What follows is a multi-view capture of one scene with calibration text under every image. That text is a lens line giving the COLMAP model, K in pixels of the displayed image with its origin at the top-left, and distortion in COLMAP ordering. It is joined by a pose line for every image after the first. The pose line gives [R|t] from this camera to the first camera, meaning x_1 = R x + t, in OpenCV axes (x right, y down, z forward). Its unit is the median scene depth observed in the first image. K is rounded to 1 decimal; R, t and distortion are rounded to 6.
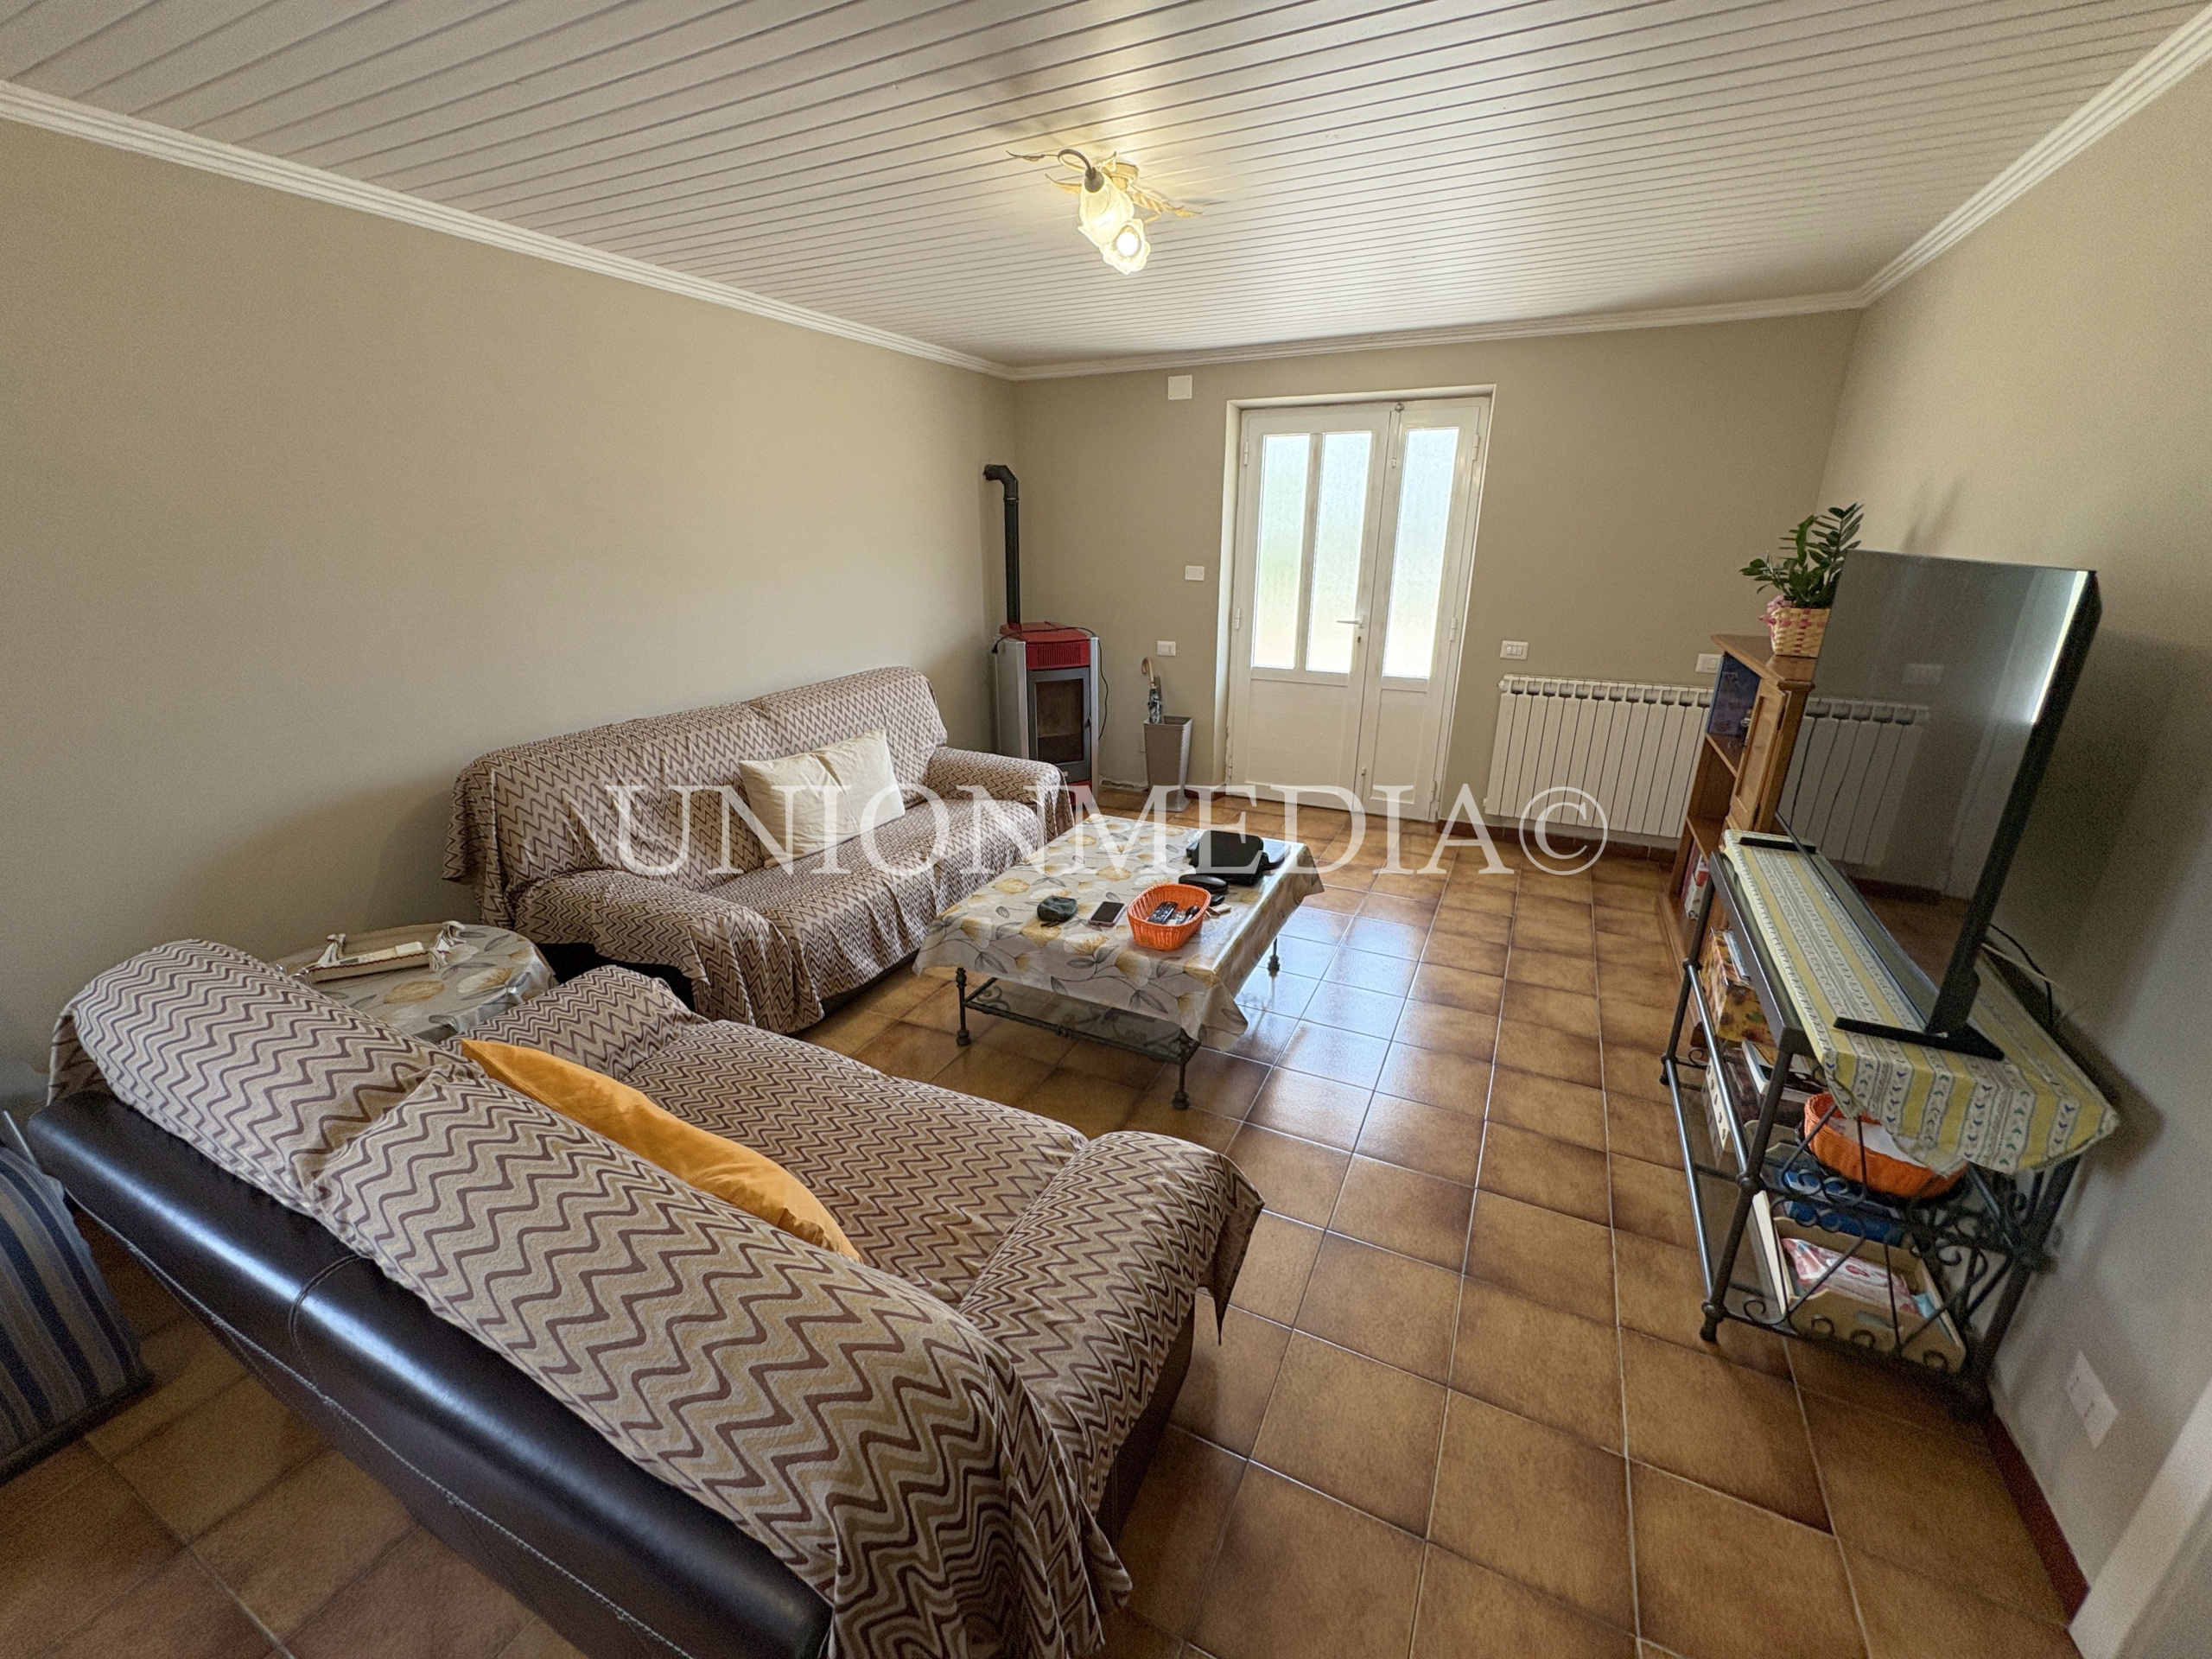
lens RADIAL K [[884.1, 0, 1105.5], [0, 884.1, 829.9], [0, 0, 1]] dist [0.003486, -0.000544]
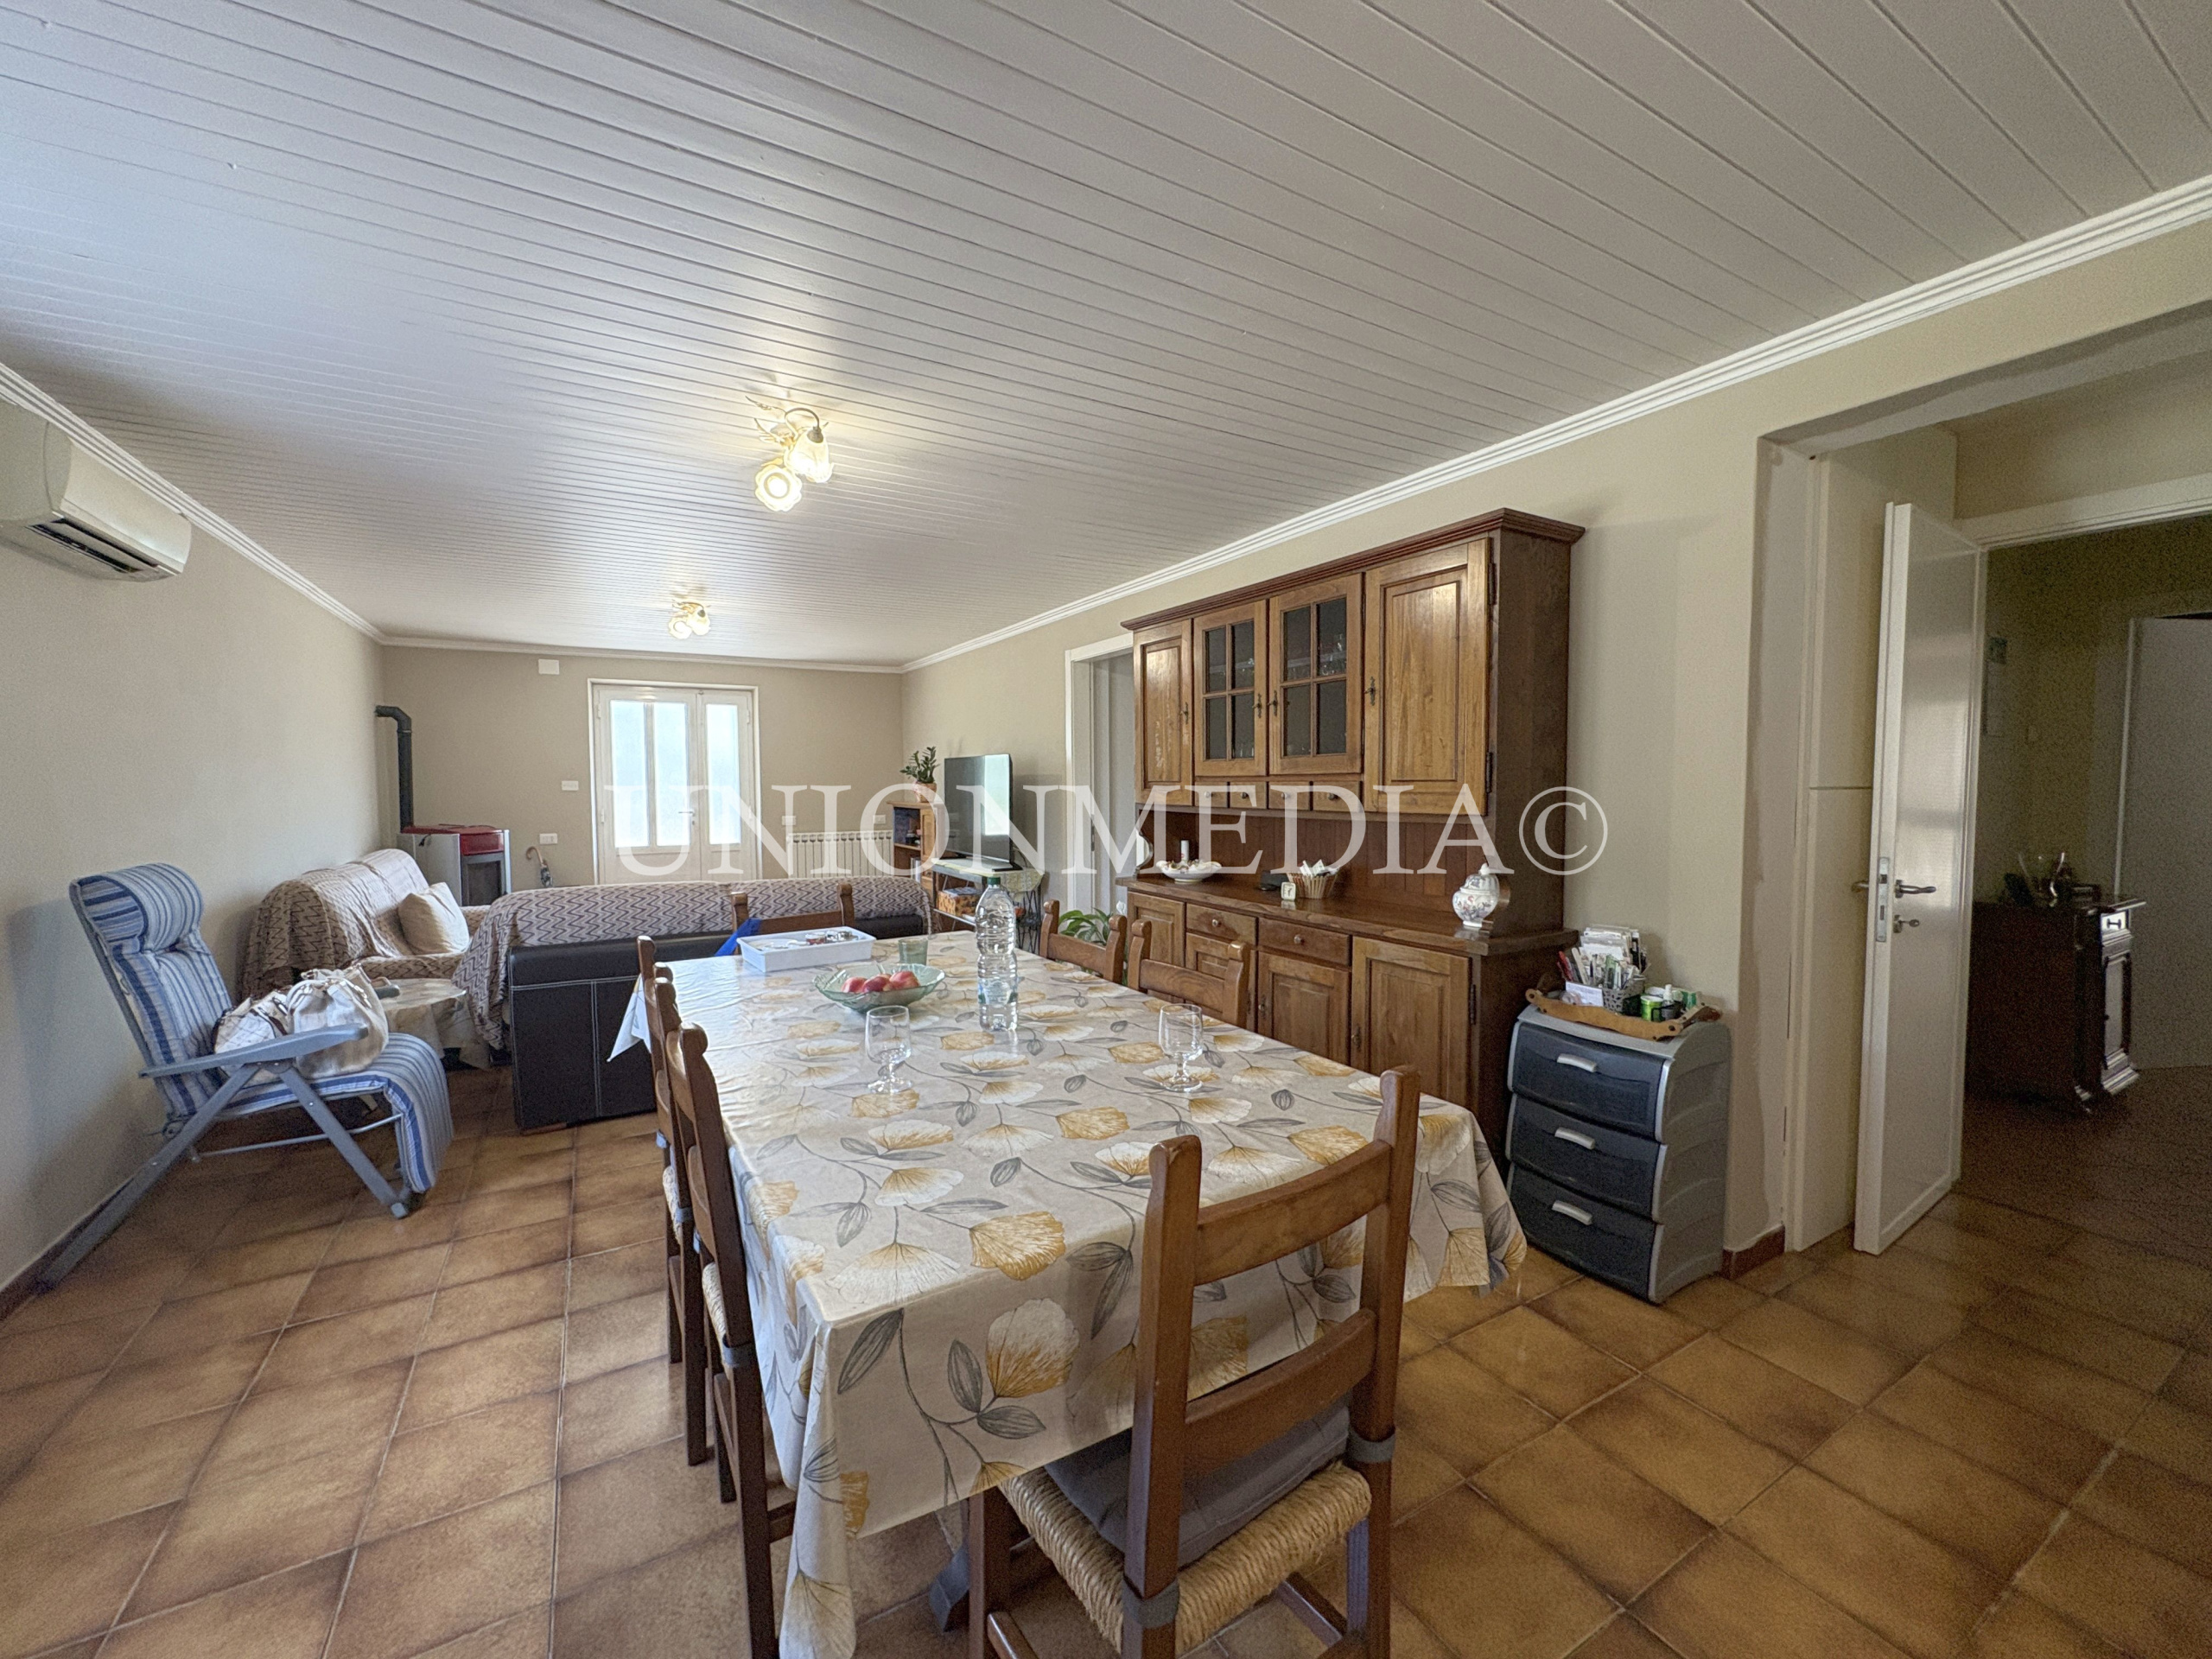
lens RADIAL K [[884.1, 0, 1109.4], [0, 884.1, 824.2], [0, 0, 1]] dist [0.003486, -0.000544]
pose [[0.553754, -0.040397, 0.831700, -0.641463], [0.272745, 0.952521, -0.135331, 0.213073], [-0.786744, 0.301782, 0.538480, -0.468405]]
